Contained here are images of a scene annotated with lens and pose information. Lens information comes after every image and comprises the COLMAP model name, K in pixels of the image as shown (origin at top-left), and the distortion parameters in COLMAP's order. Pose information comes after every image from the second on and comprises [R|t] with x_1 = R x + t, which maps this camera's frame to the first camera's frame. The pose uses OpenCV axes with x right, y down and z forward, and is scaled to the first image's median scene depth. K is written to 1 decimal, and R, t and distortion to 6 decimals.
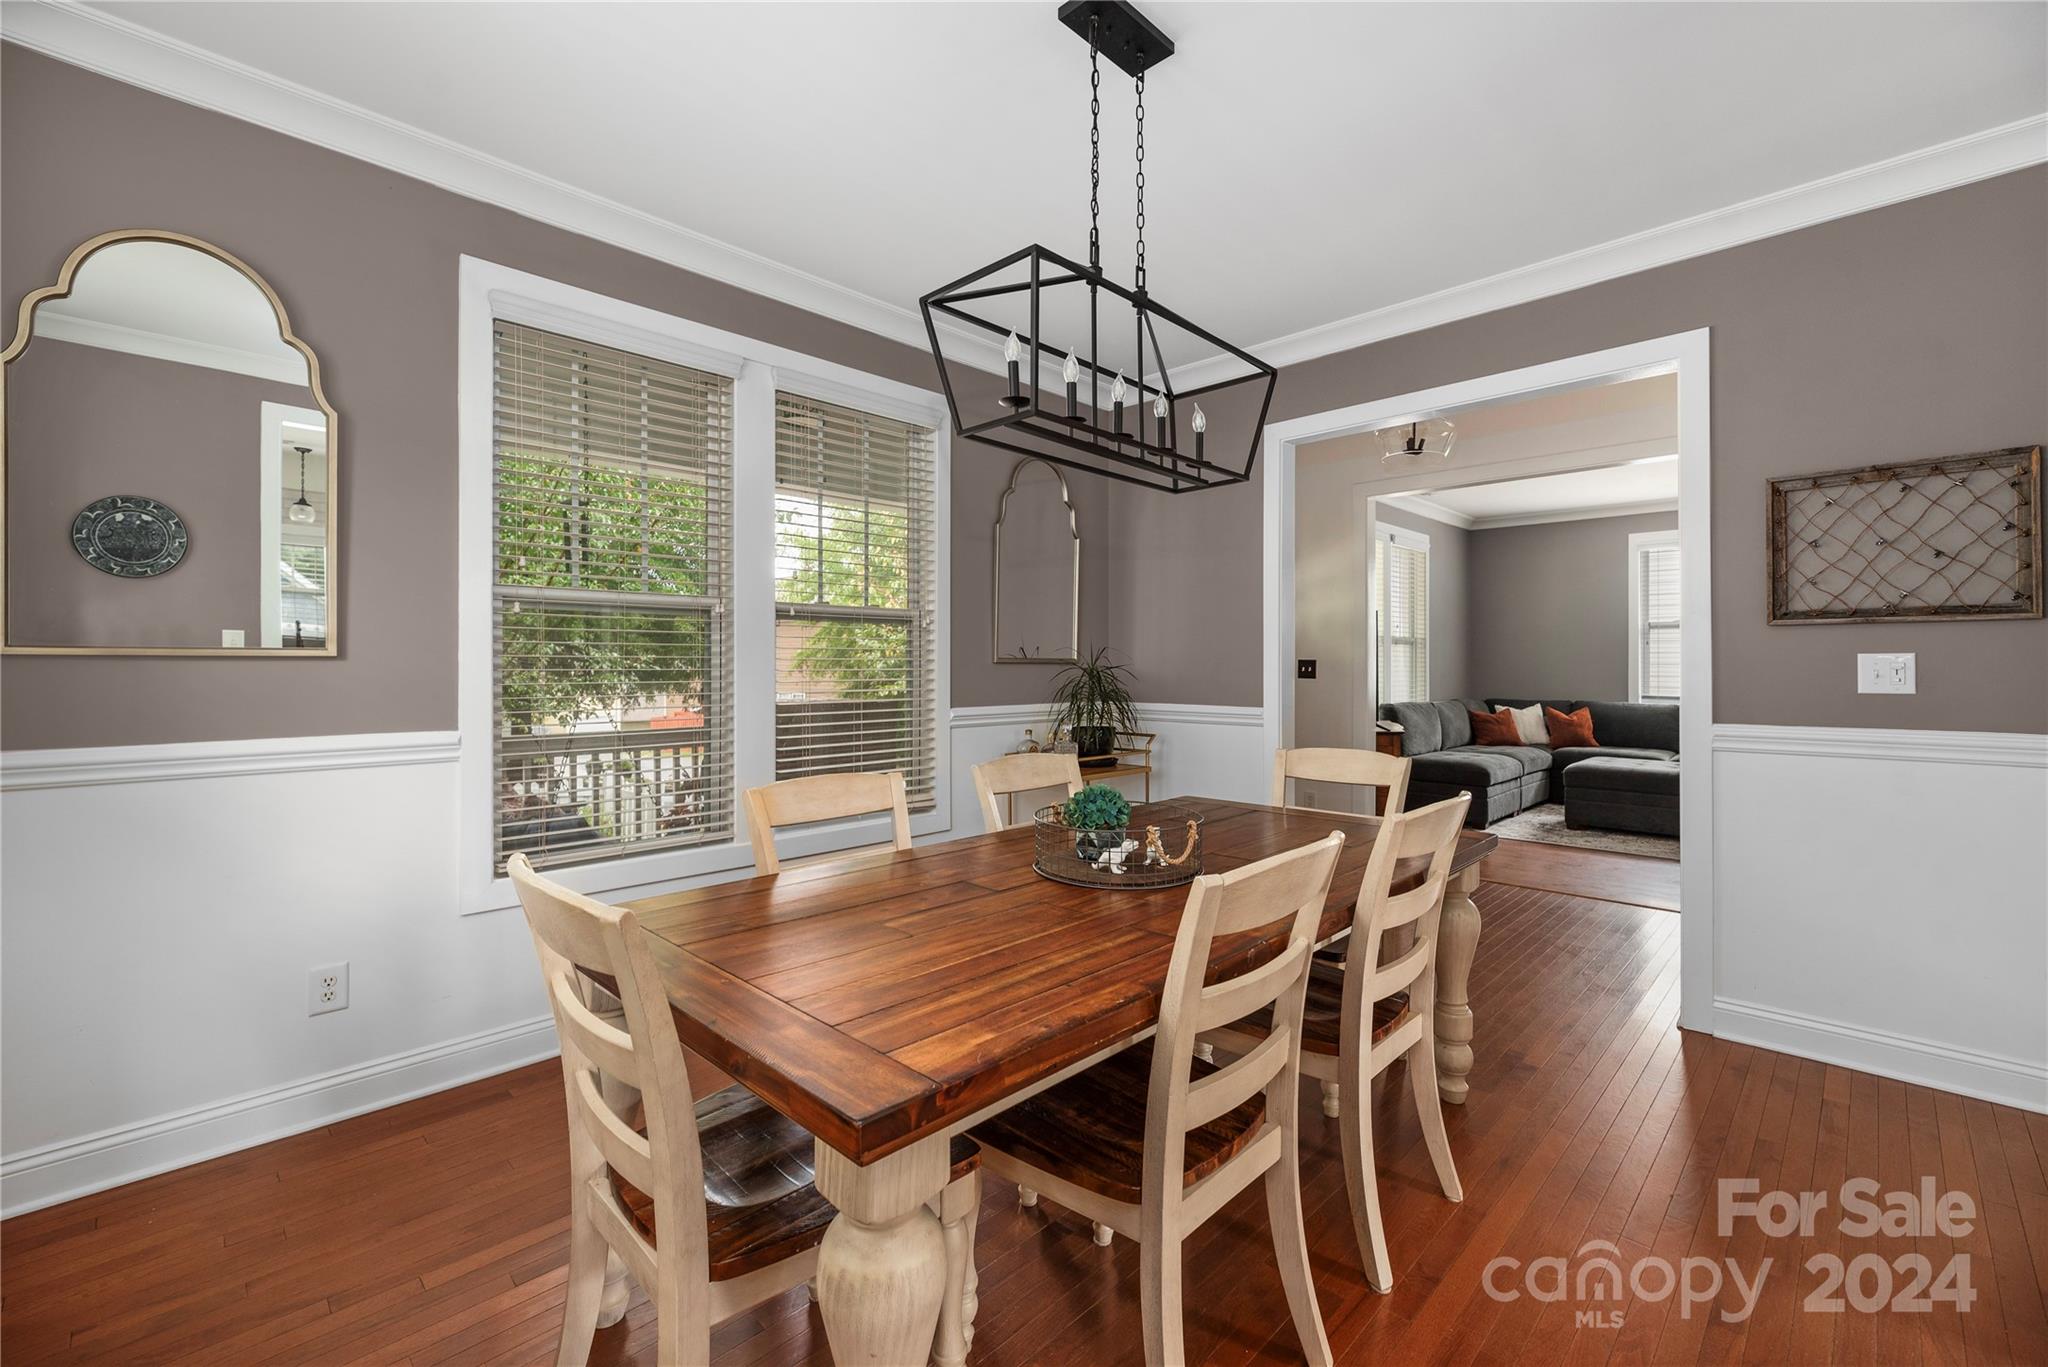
lens RADIAL K [[847.3, 0, 1027.7], [0, 847.3, 664.5], [0, 0, 1]] dist [-0.000179, -0.000084]
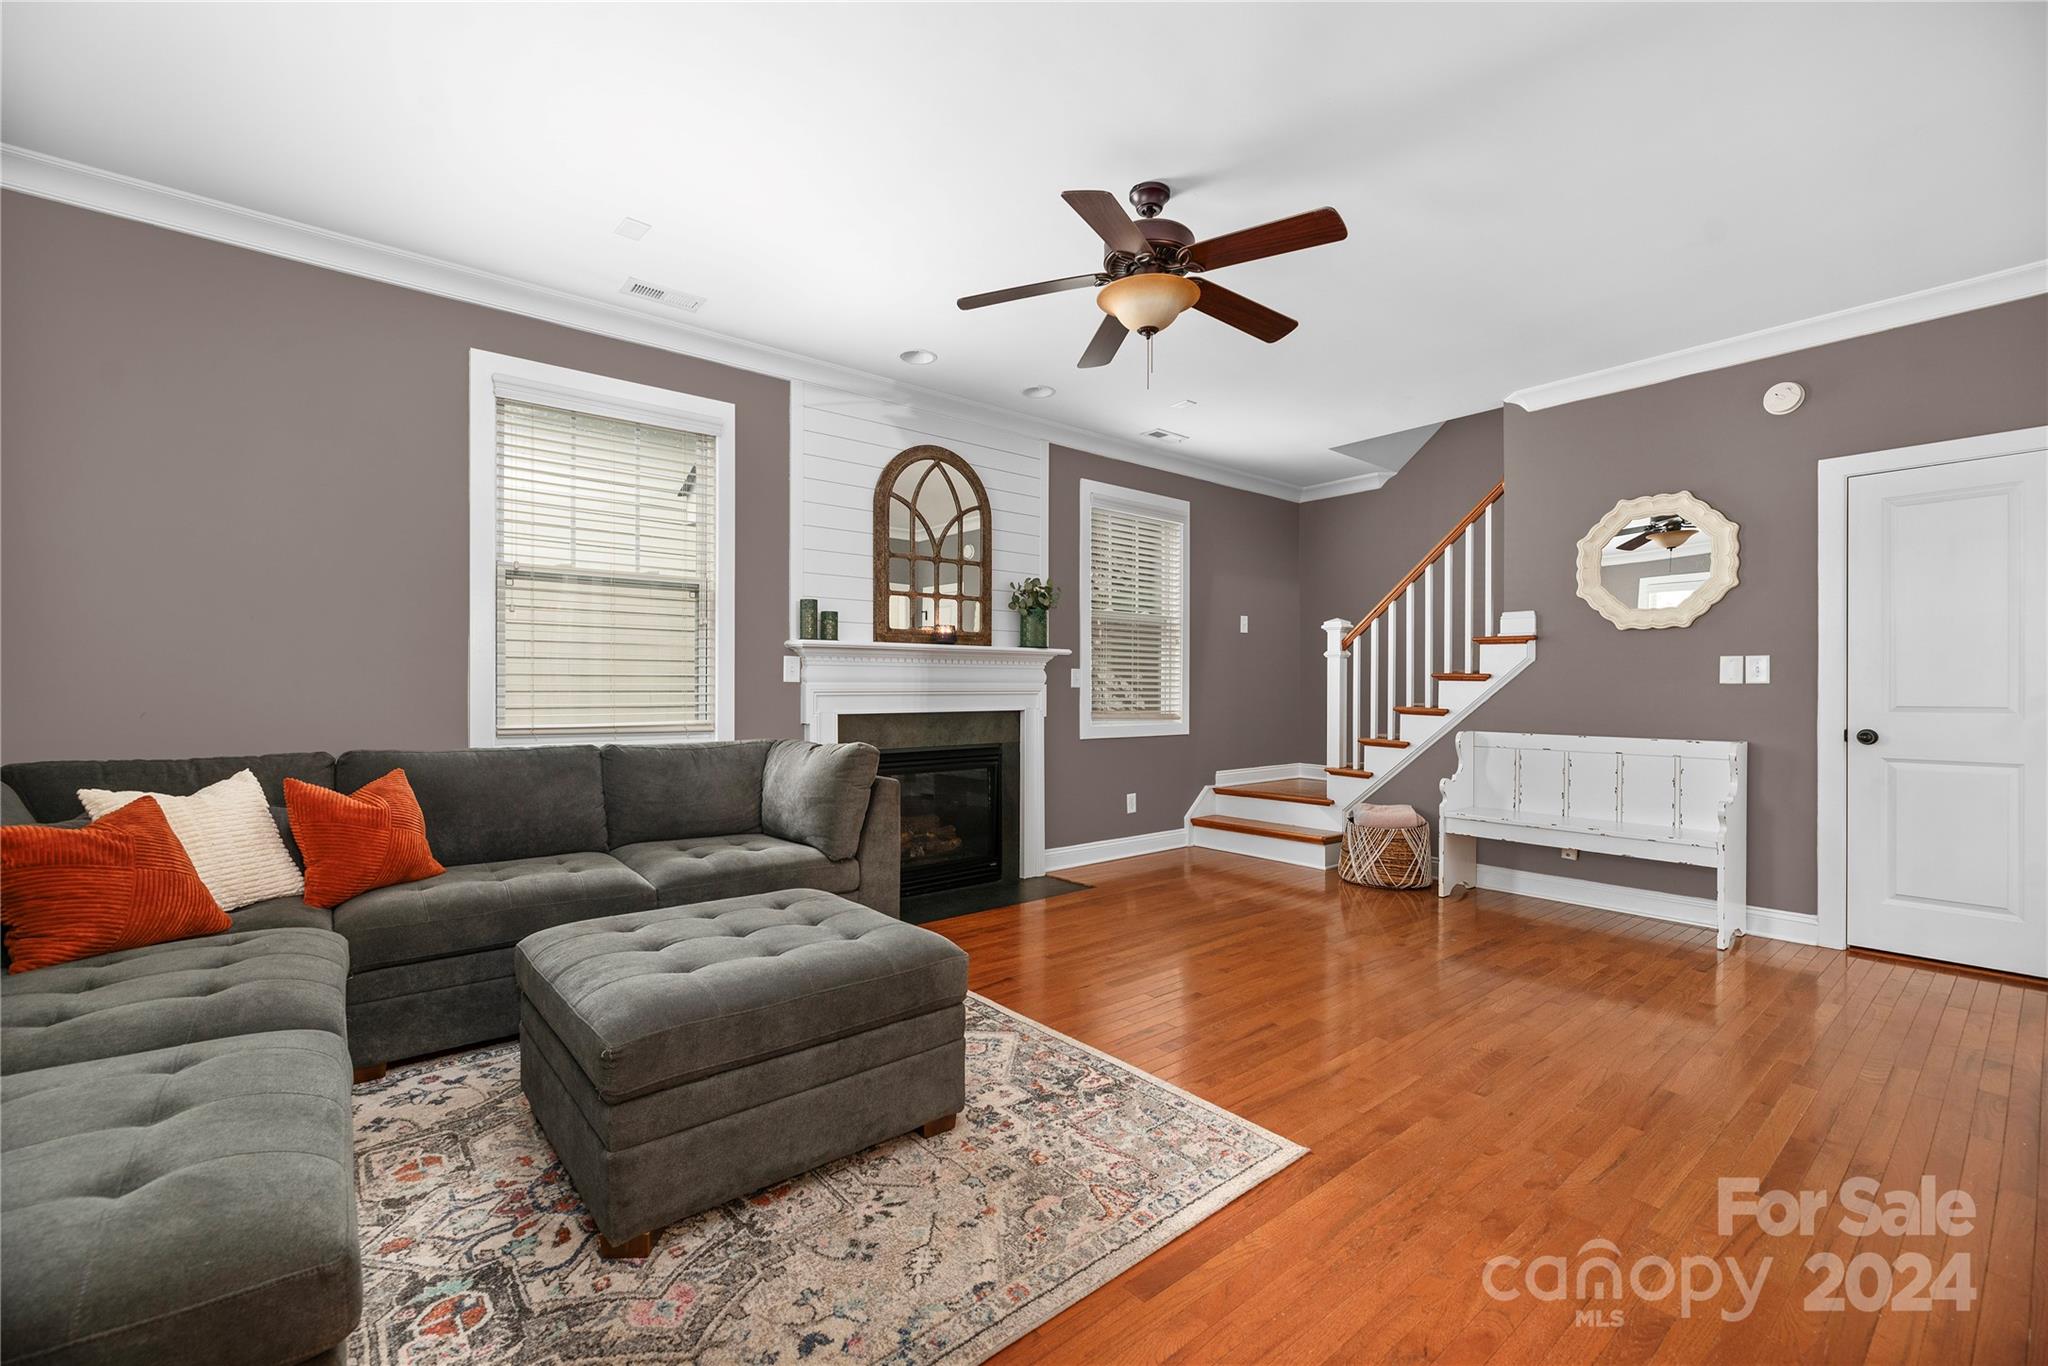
lens RADIAL K [[847.3, 0, 1022.6], [0, 847.3, 697.7], [0, 0, 1]] dist [-0.000179, -0.000084]
pose [[0.104062, -0.010799, 0.994512, 0.353715], [-0.002741, 0.999934, 0.011145, 0.016208], [-0.994567, -0.003886, 0.104025, 0.757431]]
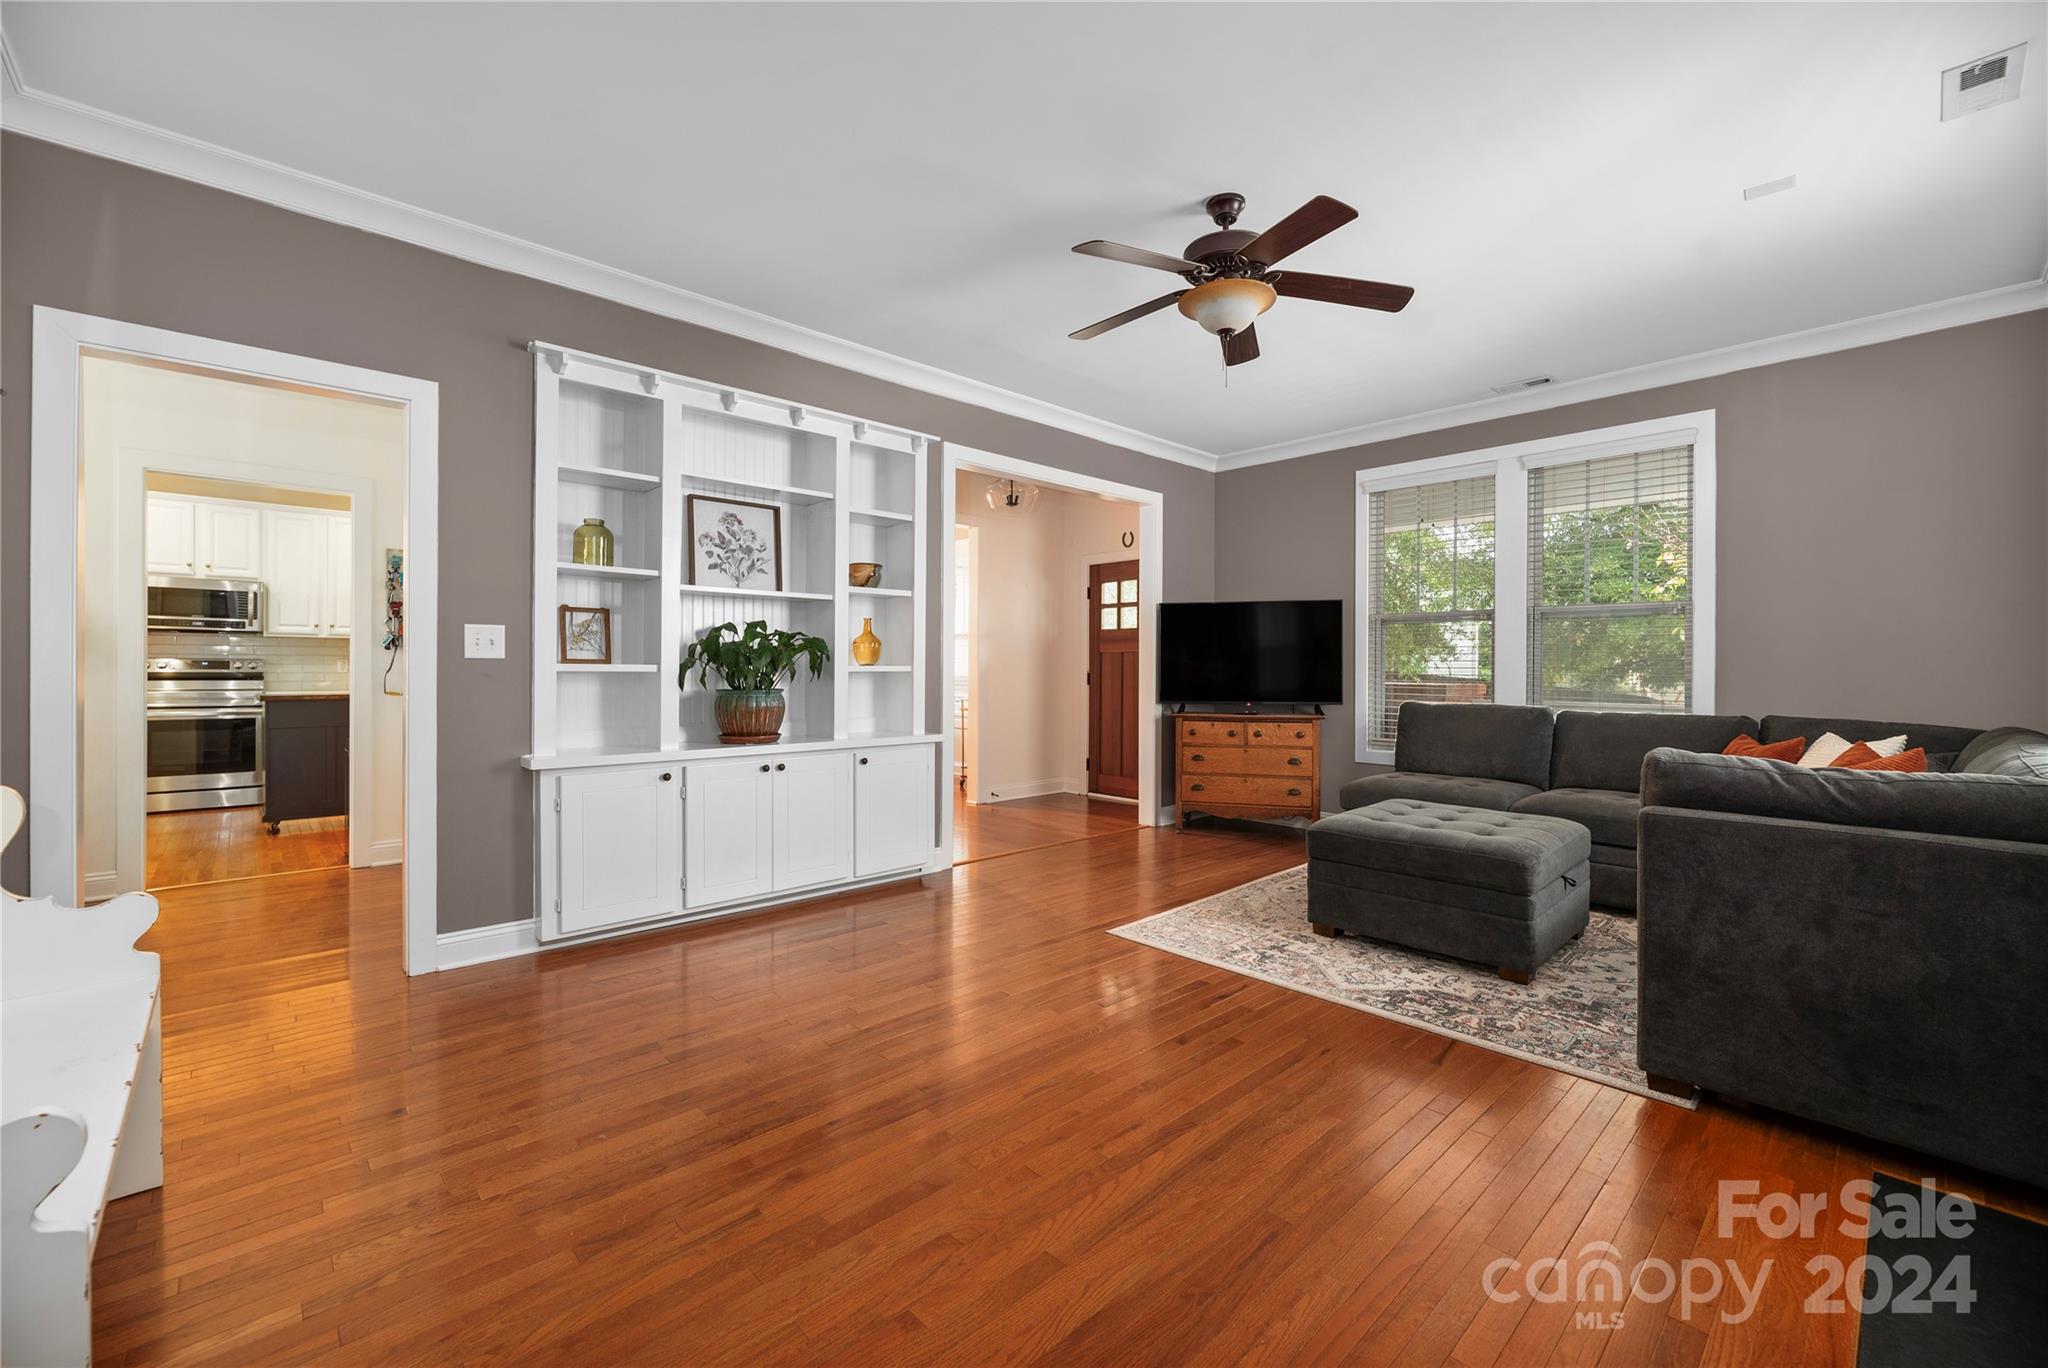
lens RADIAL K [[847.3, 0, 1031.5], [0, 847.3, 667.9], [0, 0, 1]] dist [-0.000179, -0.000084]
pose [[-0.029846, 0.000673, -0.999554, 1.152587], [-0.003624, 0.999993, 0.000782, 0.015991], [0.999548, 0.003645, -0.029843, 0.660043]]
